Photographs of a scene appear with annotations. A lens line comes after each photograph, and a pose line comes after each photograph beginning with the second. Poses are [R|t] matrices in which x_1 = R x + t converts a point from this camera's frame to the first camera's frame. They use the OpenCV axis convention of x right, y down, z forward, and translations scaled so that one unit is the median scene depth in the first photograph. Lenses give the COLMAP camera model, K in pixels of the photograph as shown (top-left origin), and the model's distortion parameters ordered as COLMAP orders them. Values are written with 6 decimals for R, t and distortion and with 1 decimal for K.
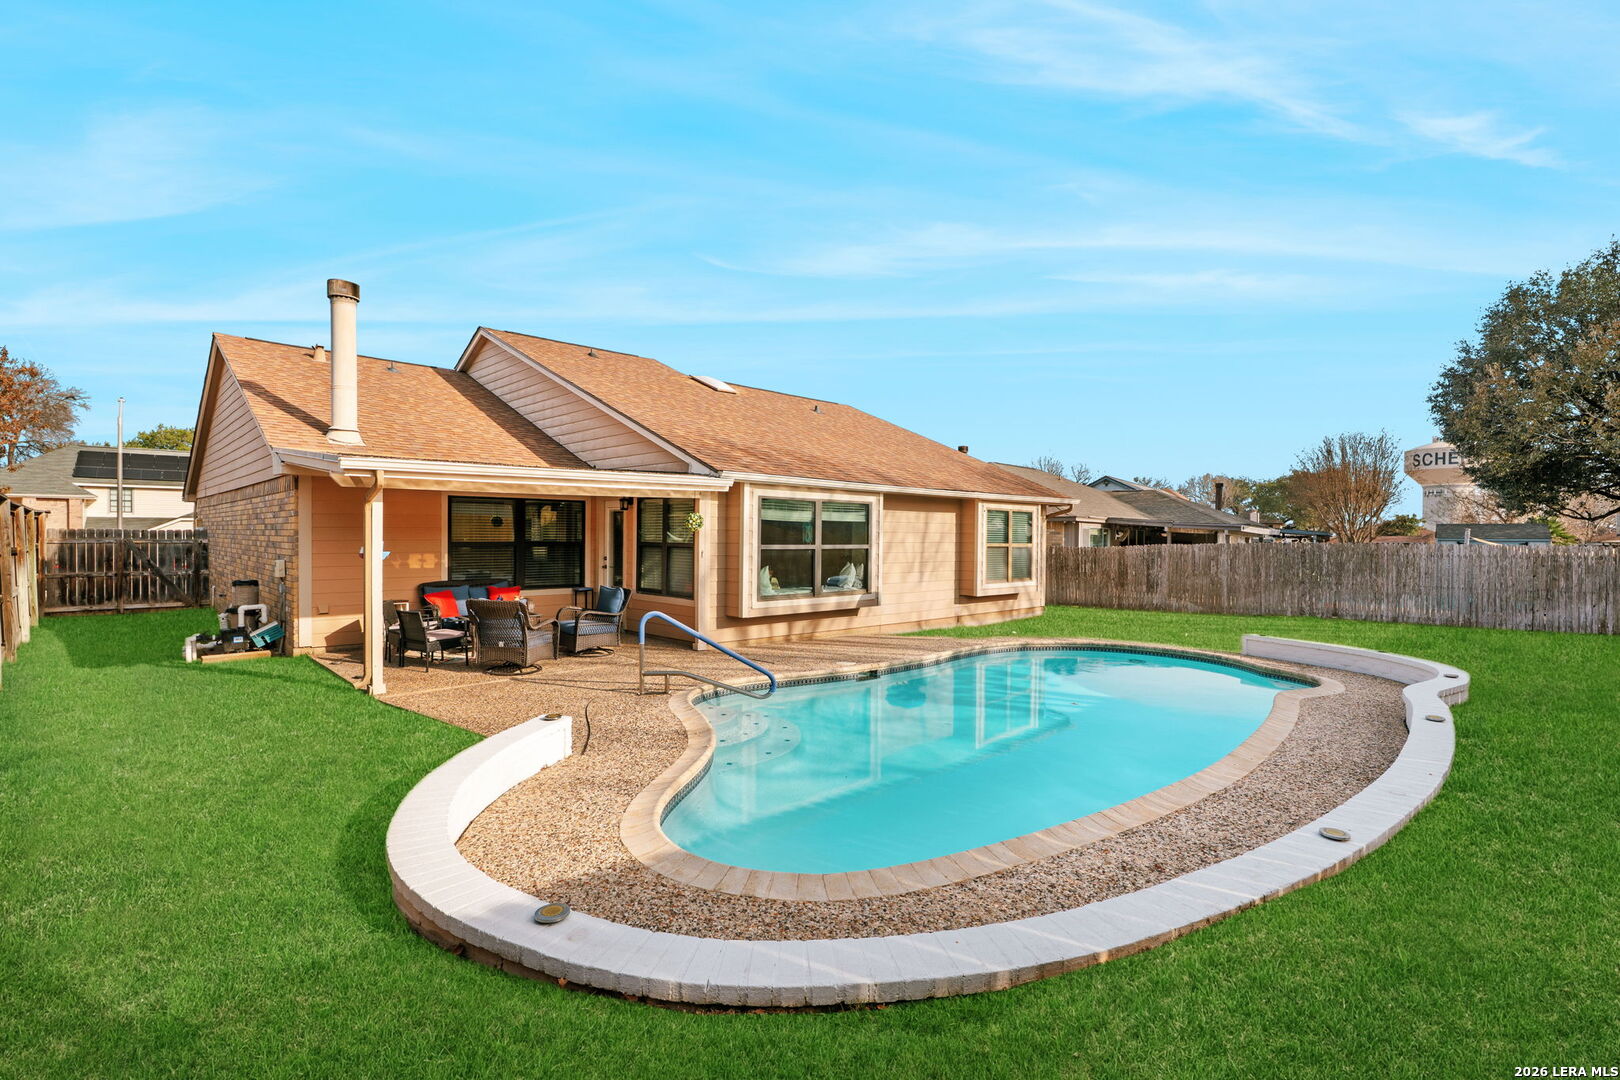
lens RADIAL K [[759.1, 0, 810.6], [0, 759.1, 541.8], [0, 0, 1]] dist [0.000509, 0.000537]
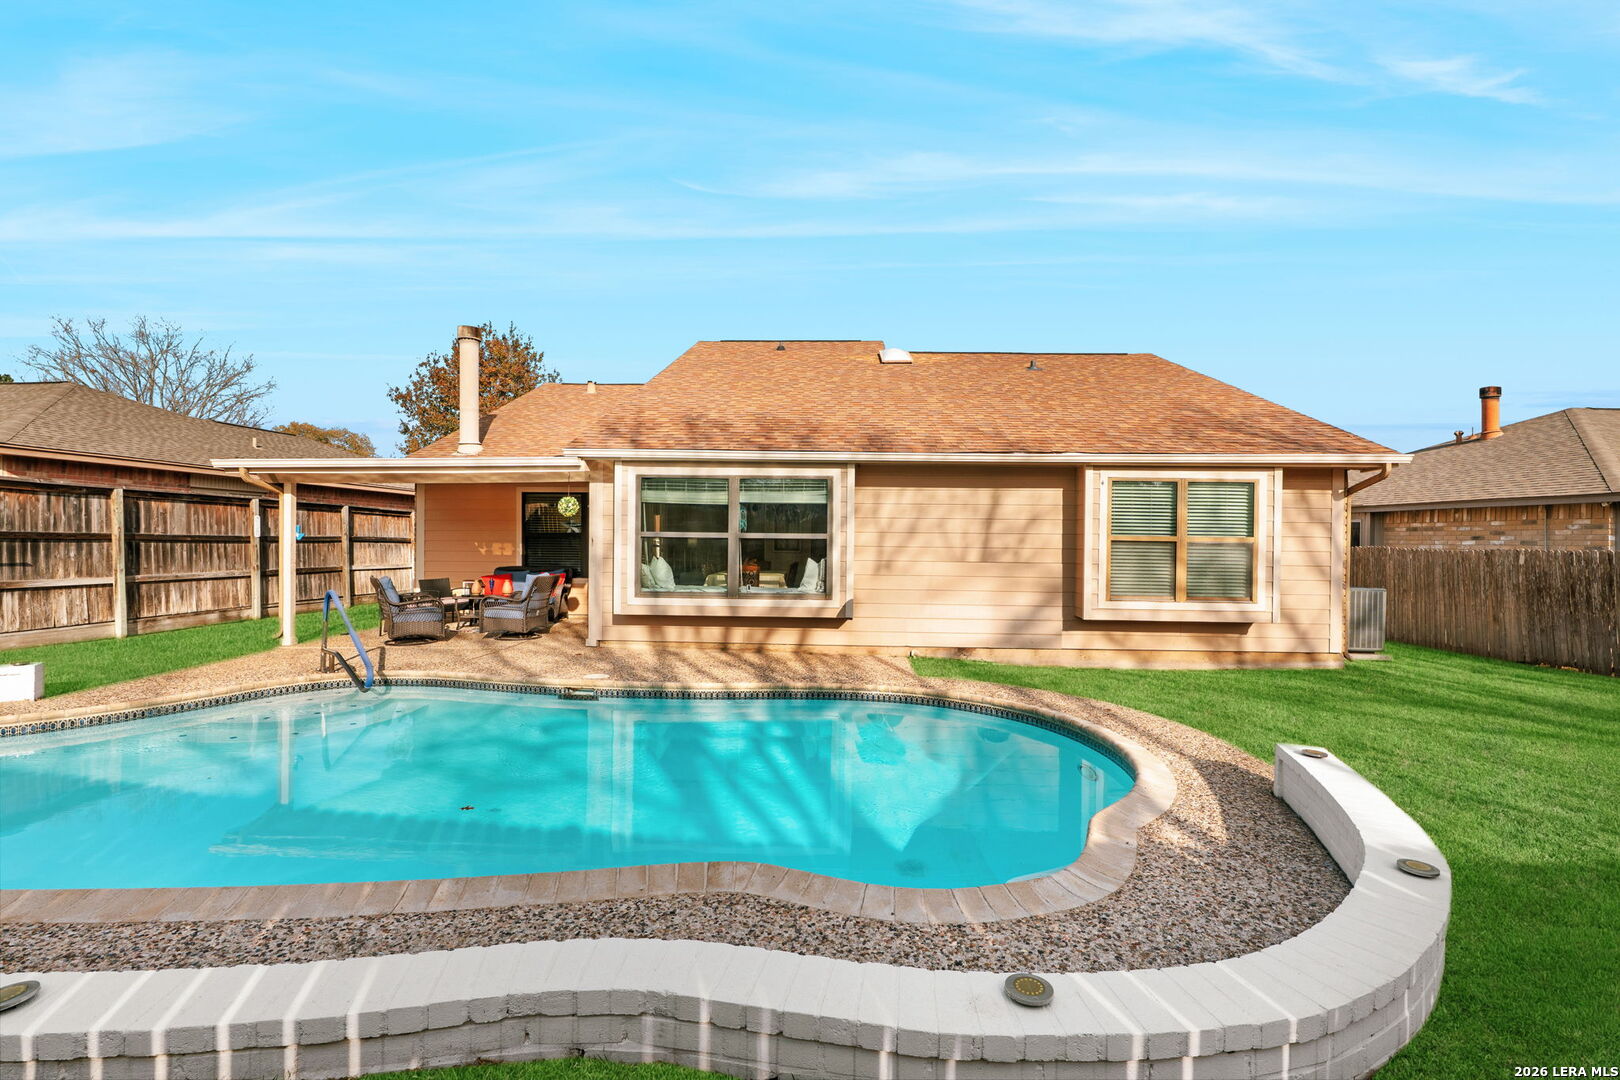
lens RADIAL K [[759.1, 0, 810.6], [0, 759.1, 541.8], [0, 0, 1]] dist [0.000509, 0.000537]
pose [[0.699838, -0.000775, -0.714301, 0.601523], [-0.010527, 0.999880, -0.011398, 0.020566], [0.714224, 0.015497, 0.699746, 0.468093]]
